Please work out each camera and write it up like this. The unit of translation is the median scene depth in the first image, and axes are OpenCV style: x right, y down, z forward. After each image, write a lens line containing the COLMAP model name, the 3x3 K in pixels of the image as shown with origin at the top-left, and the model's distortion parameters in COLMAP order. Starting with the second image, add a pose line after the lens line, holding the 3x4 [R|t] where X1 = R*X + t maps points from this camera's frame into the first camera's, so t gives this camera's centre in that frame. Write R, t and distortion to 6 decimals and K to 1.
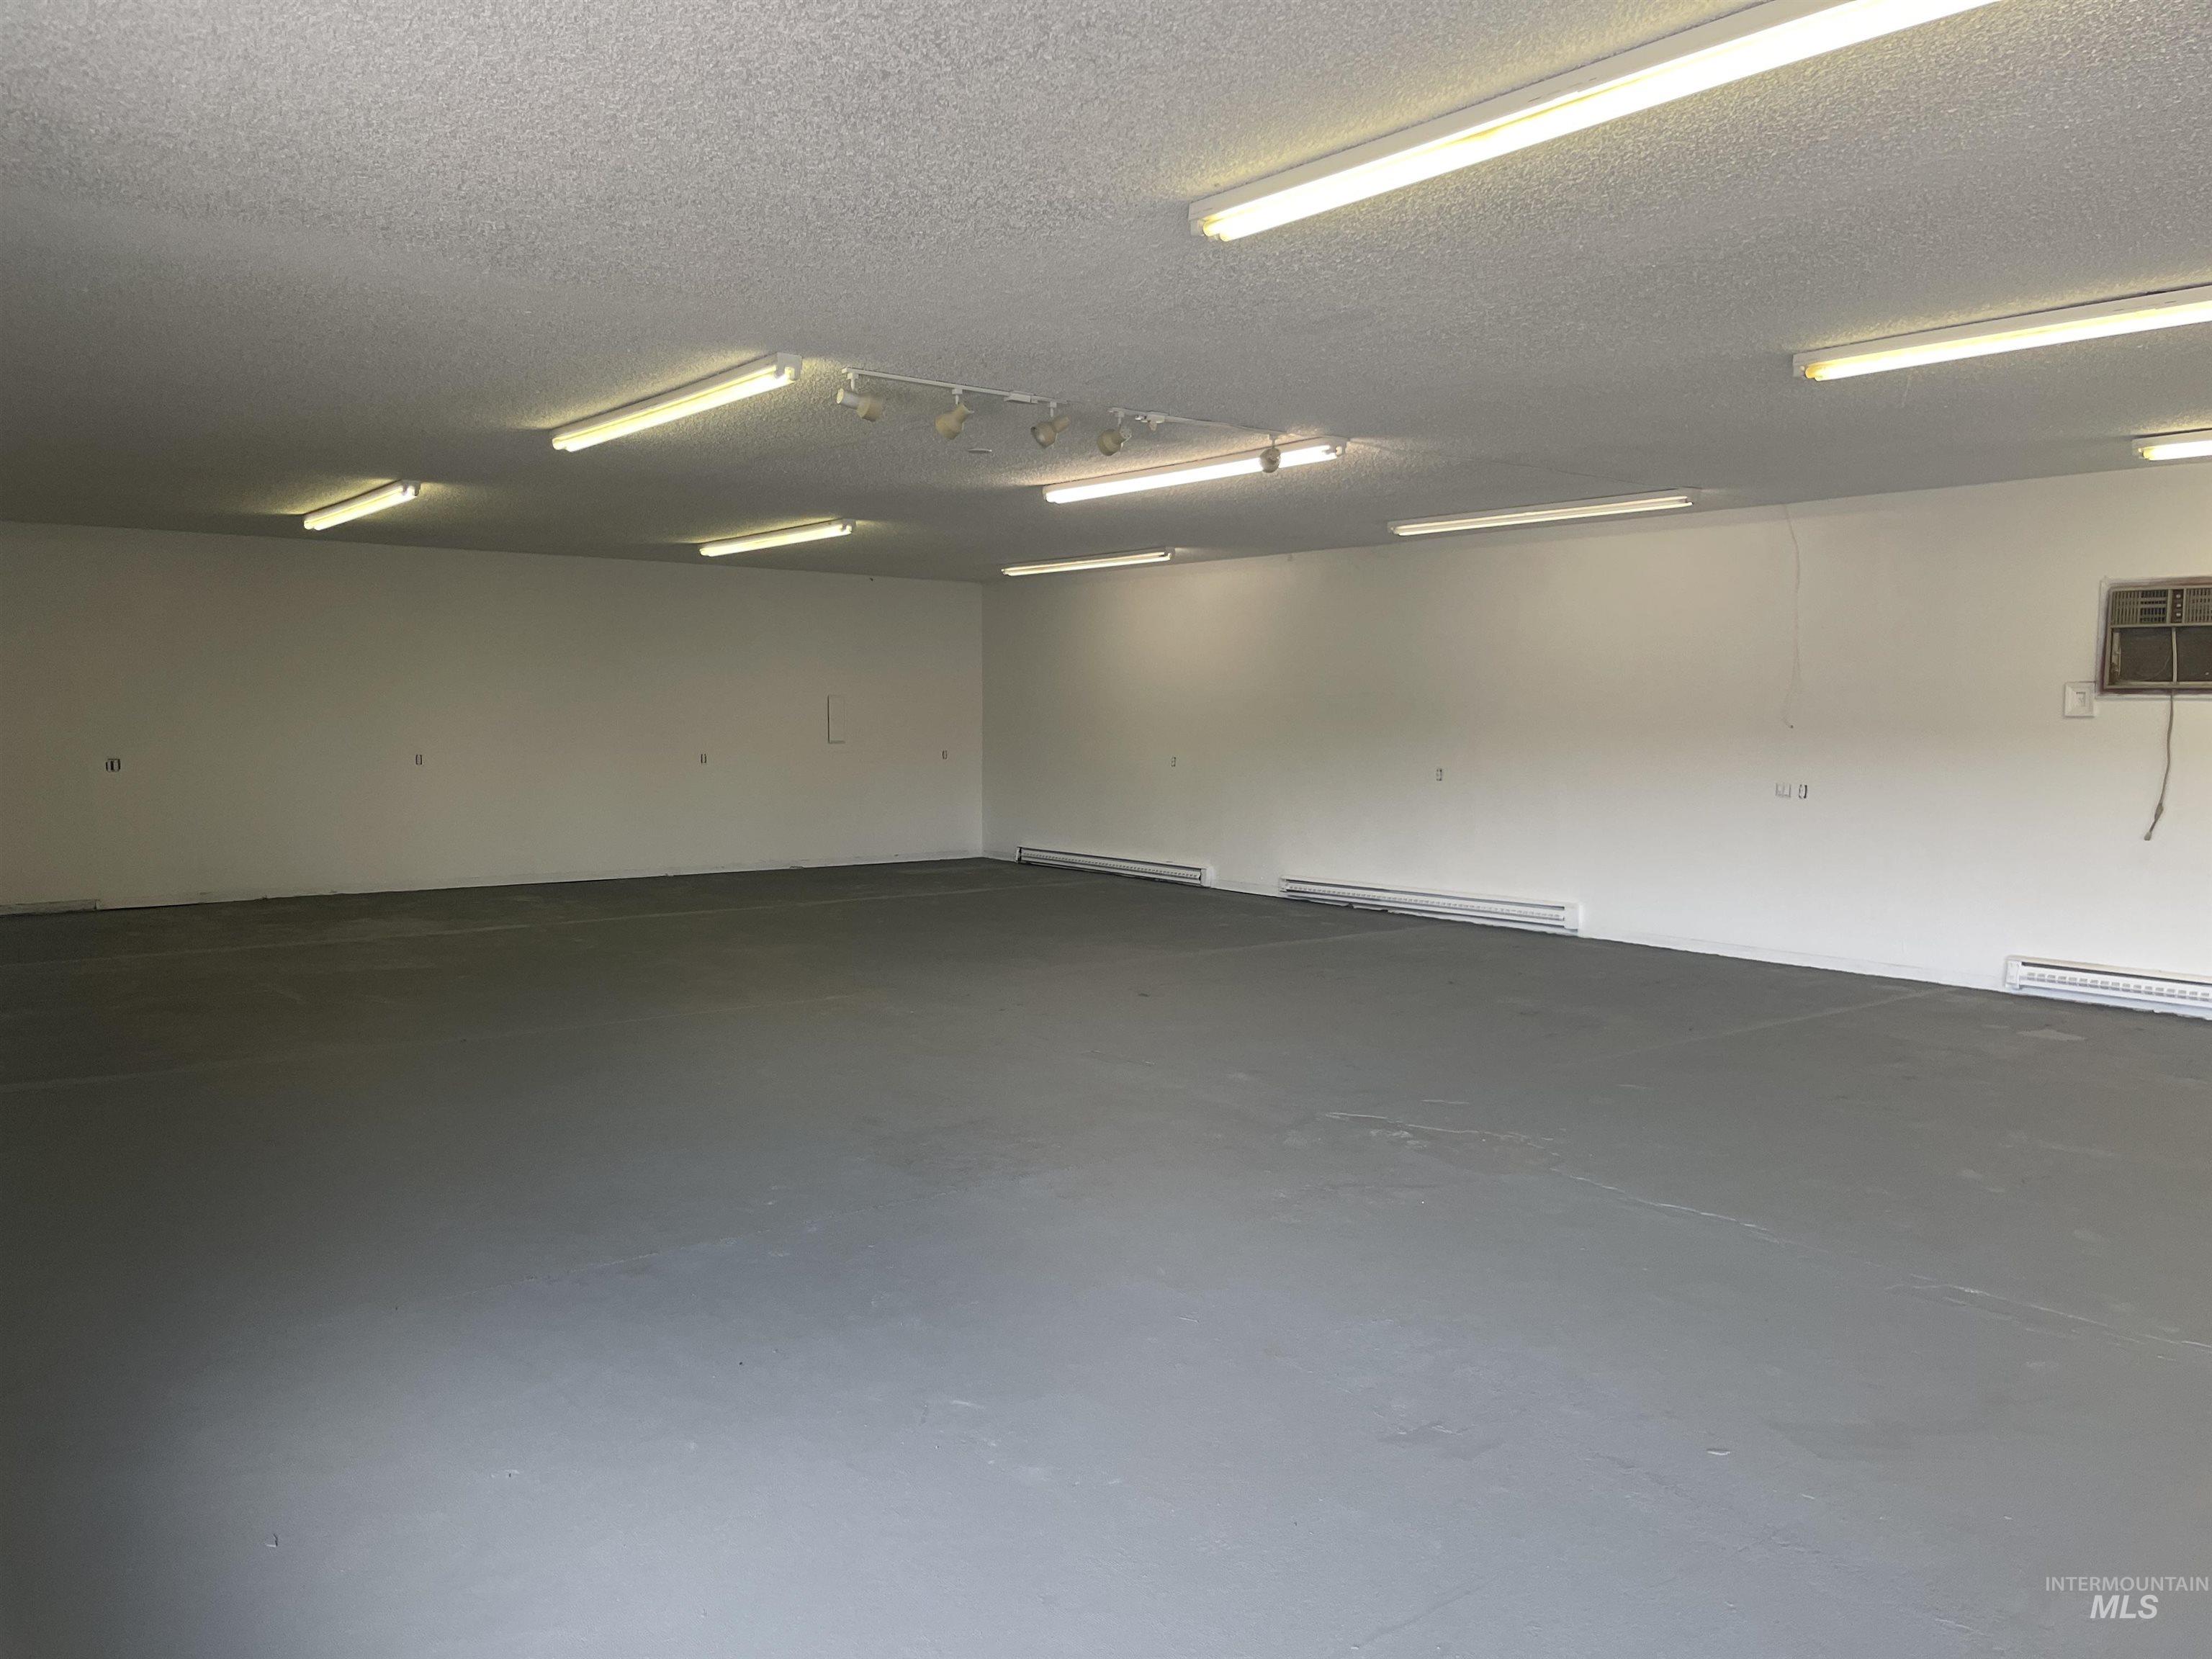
lens RADIAL K [[1685.7, 0, 1097.2], [0, 1685.7, 848.8], [0, 0, 1]] dist [0.044038, -0.039590]
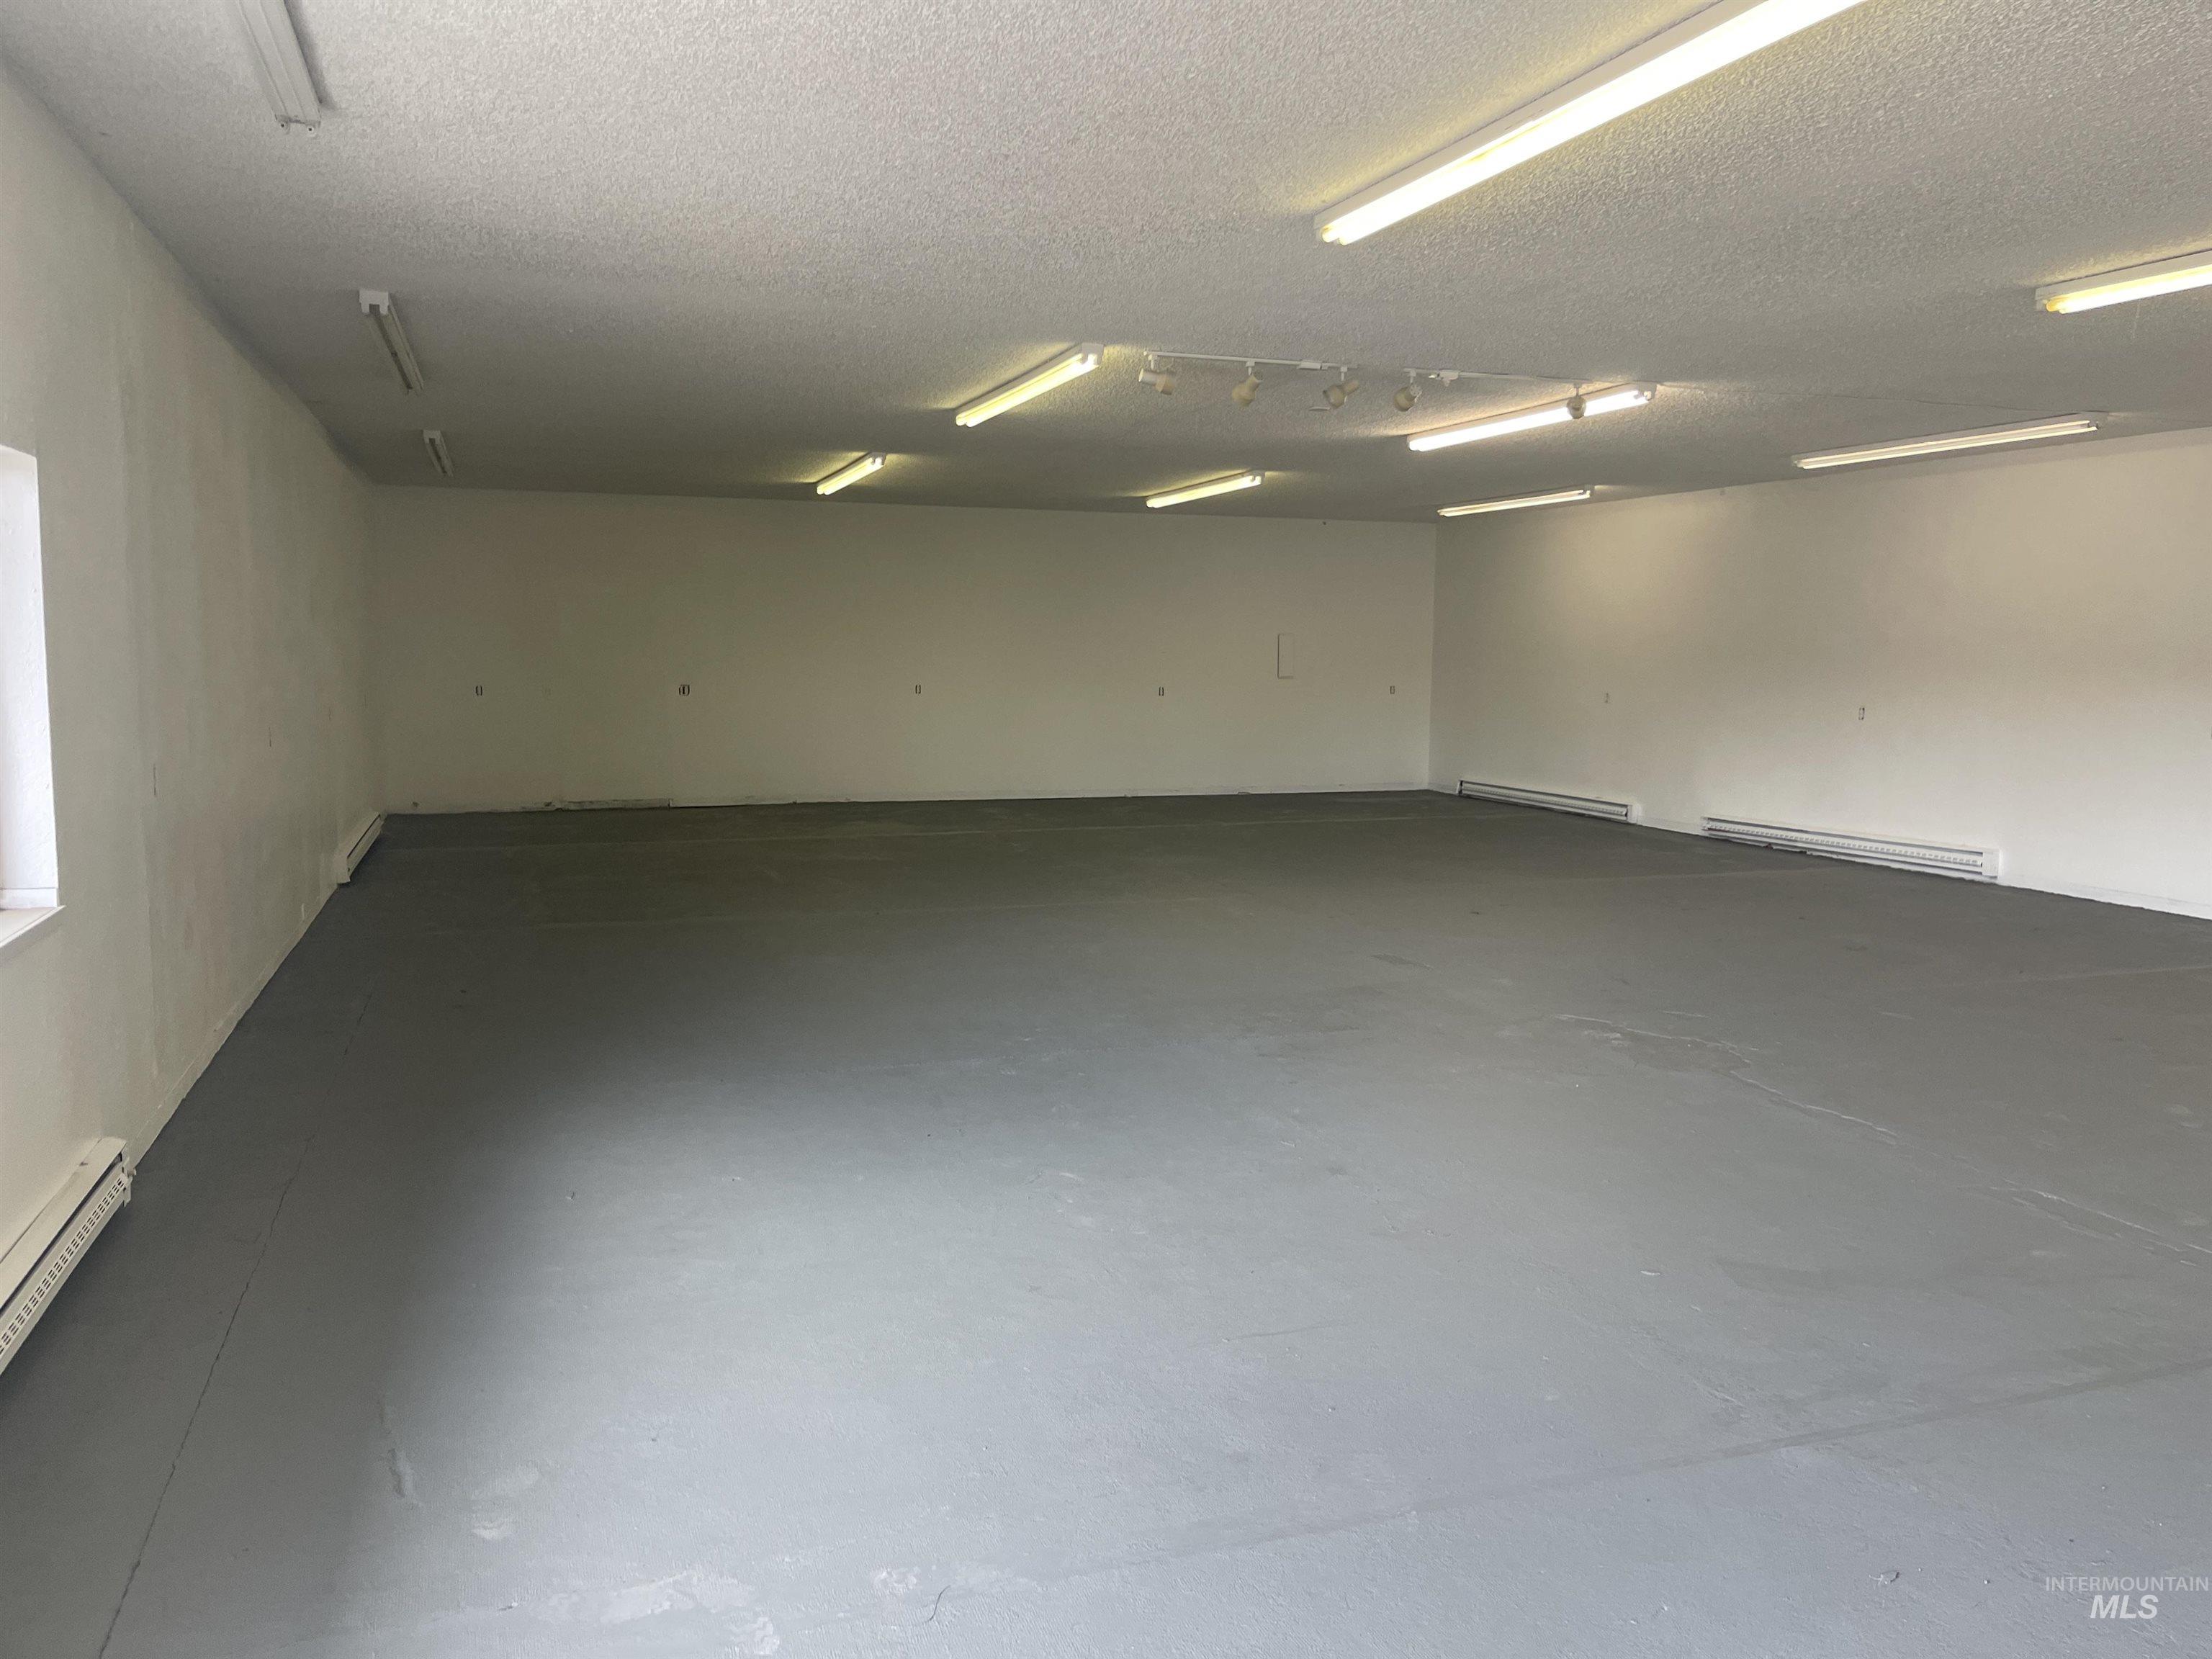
lens RADIAL K [[1685.7, 0, 1114.4], [0, 1685.7, 819.8], [0, 0, 1]] dist [0.044038, -0.039590]
pose [[0.948603, 0.034992, -0.314529, 0.136263], [-0.029326, 0.999311, 0.022729, 0.010016], [0.315108, -0.012337, 0.948976, -0.081448]]
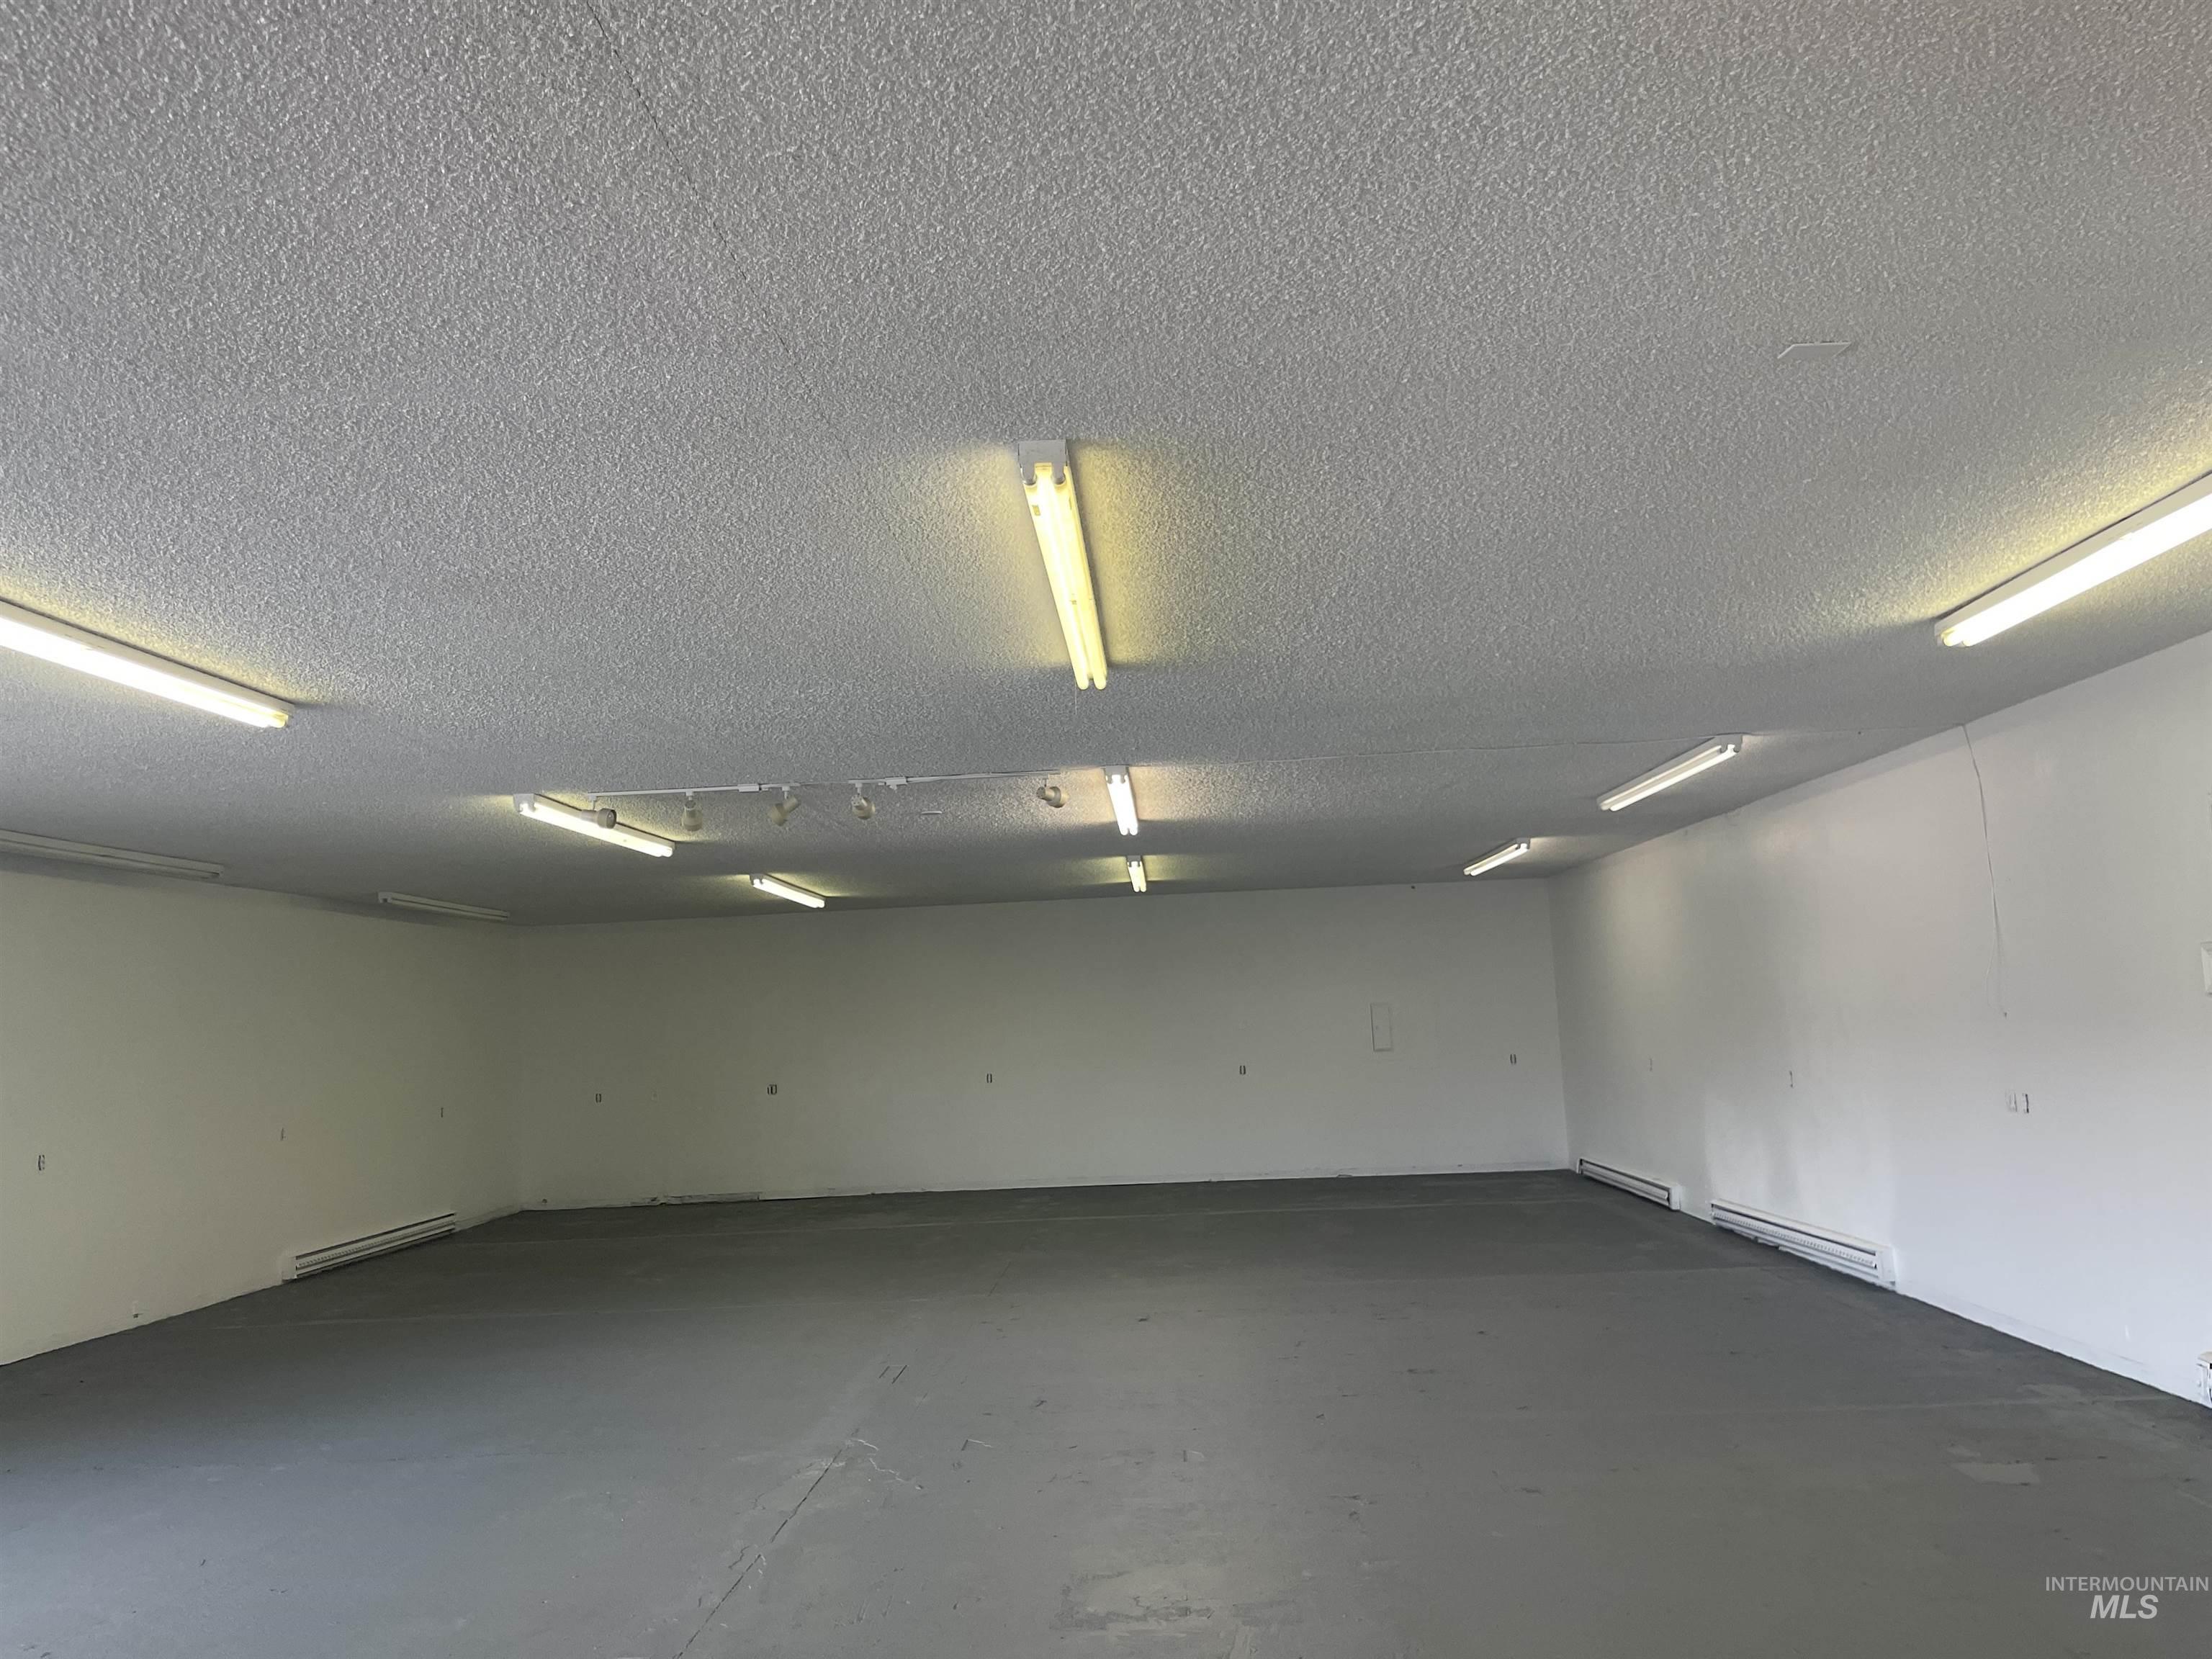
lens RADIAL K [[1685.7, 0, 1091.5], [0, 1685.7, 826.0], [0, 0, 1]] dist [0.044038, -0.039590]
pose [[0.759996, -0.113676, -0.639910, 0.631135], [-0.006295, 0.983252, -0.182144, -0.016002], [0.649898, 0.142457, 0.746551, 0.182975]]
